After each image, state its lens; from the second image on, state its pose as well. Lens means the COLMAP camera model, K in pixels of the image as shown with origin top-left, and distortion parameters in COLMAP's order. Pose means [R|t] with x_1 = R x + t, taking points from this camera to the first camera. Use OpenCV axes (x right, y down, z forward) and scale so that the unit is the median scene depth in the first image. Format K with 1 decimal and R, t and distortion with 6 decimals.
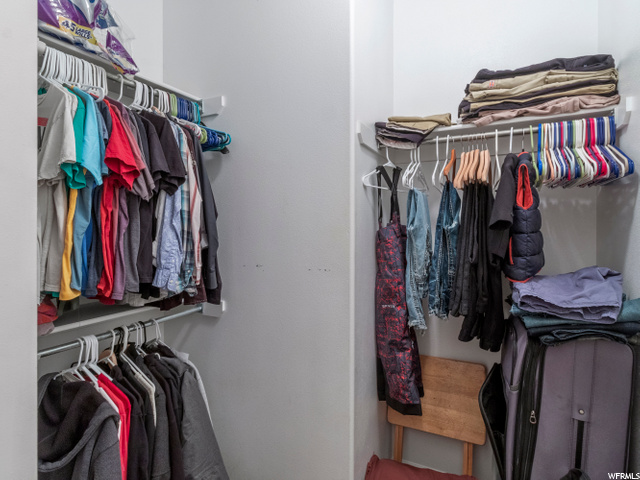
lens RADIAL K [[335.9, 0, 323.8], [0, 335.9, 241.5], [0, 0, 1]] dist [-0.003960, 0.005333]
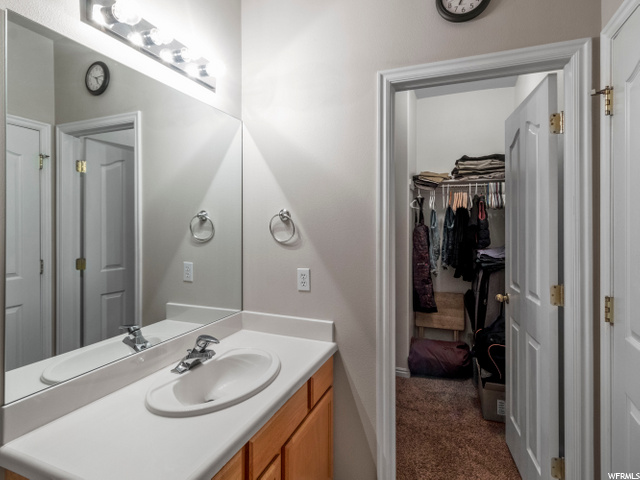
lens RADIAL K [[335.9, 0, 317.5], [0, 335.9, 235.5], [0, 0, 1]] dist [-0.003960, 0.005333]
pose [[0.997497, -0.004585, 0.070565, -0.661449], [0.004165, 0.999973, 0.006093, -0.002895], [-0.070591, -0.005784, 0.997489, -1.166115]]
